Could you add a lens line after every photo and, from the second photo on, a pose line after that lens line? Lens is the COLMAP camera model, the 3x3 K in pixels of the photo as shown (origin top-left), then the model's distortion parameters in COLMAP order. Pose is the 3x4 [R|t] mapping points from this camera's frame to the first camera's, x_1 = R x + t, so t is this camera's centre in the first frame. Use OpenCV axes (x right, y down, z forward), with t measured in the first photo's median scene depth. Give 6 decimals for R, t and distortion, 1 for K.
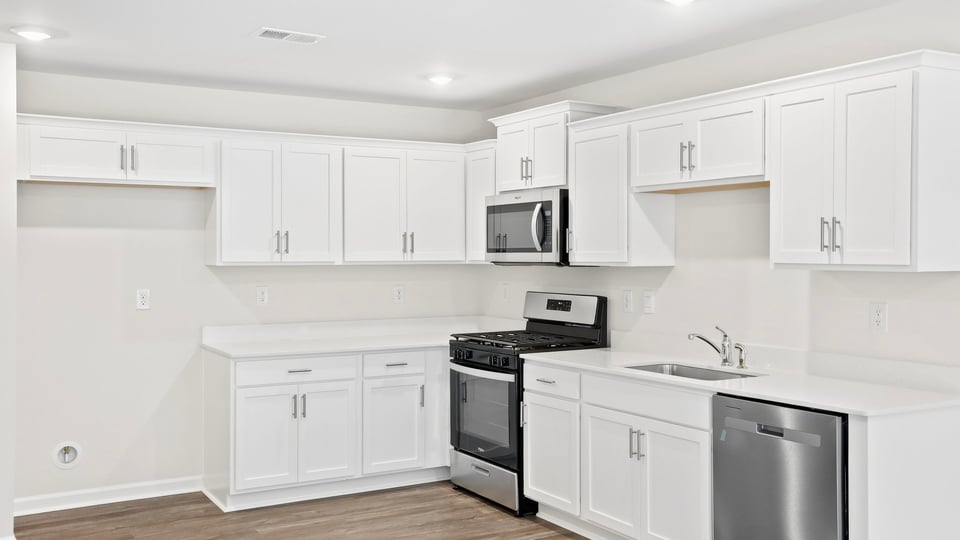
lens RADIAL K [[925.8, 0, 474.9], [0, 925.8, 265.5], [0, 0, 1]] dist [0.020989, 0.009062]
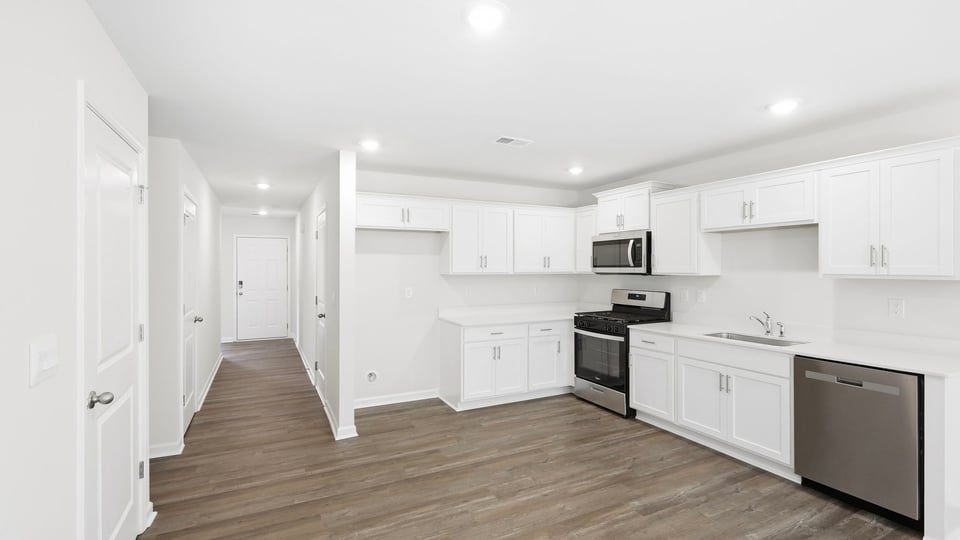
lens RADIAL K [[432.9, 0, 481.0], [0, 432.9, 268.1], [0, 0, 1]] dist [-0.001442, 0.000505]
pose [[0.998267, 0.000527, -0.058845, -0.169934], [-0.001267, 0.999921, -0.012532, -0.001900], [0.058834, 0.012584, 0.998188, 0.158929]]
